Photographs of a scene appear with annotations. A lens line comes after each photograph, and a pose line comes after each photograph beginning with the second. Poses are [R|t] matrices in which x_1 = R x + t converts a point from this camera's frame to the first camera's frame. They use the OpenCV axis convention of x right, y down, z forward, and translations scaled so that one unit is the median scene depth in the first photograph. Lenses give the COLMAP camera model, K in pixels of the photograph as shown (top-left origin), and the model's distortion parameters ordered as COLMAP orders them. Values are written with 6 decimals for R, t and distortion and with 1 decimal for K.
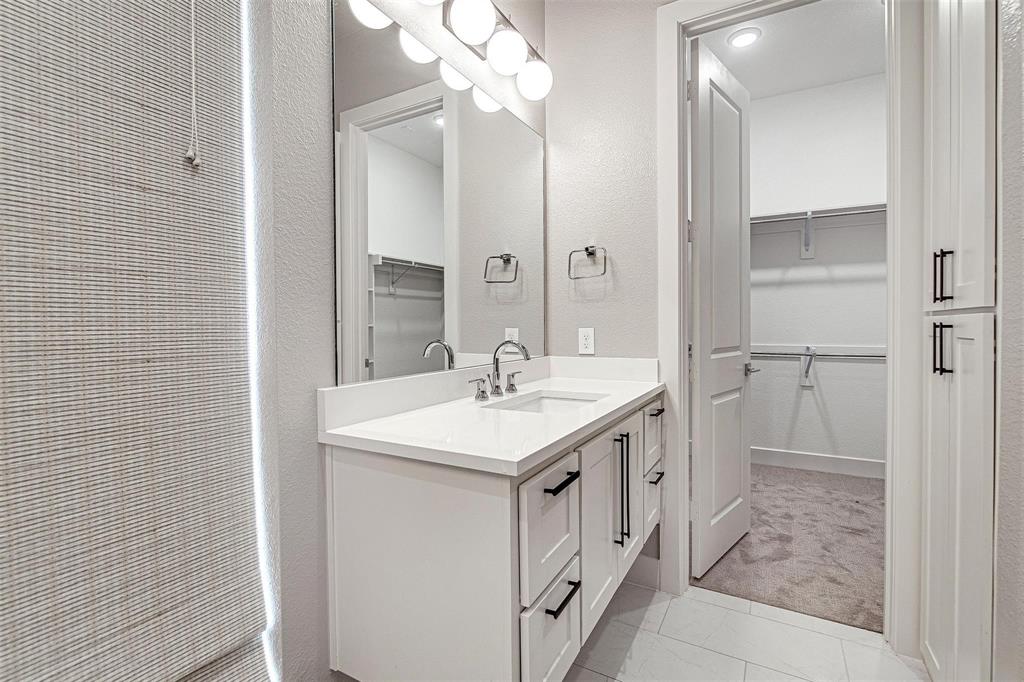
lens RADIAL K [[463.1, 0, 521.4], [0, 463.1, 331.6], [0, 0, 1]] dist [-0.009928, -0.000260]
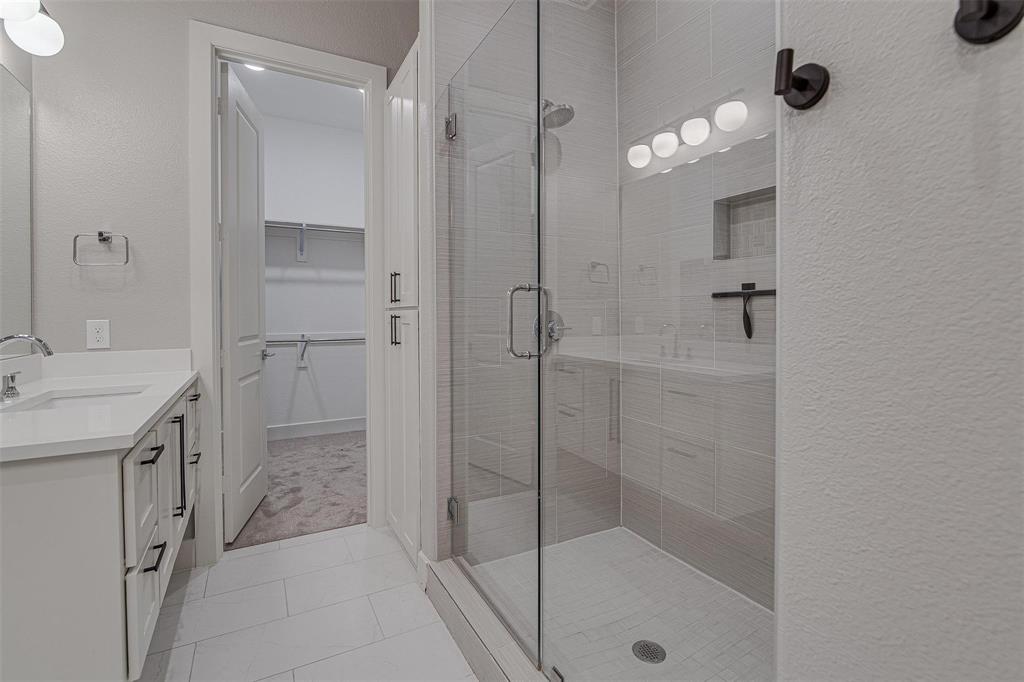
lens RADIAL K [[463.1, 0, 501.1], [0, 463.1, 317.8], [0, 0, 1]] dist [-0.009928, -0.000260]
pose [[0.545320, -0.003128, 0.838222, -0.170511], [0.012947, 0.999905, -0.004691, 0.002349], [-0.838128, 0.013410, 0.545309, -0.146200]]
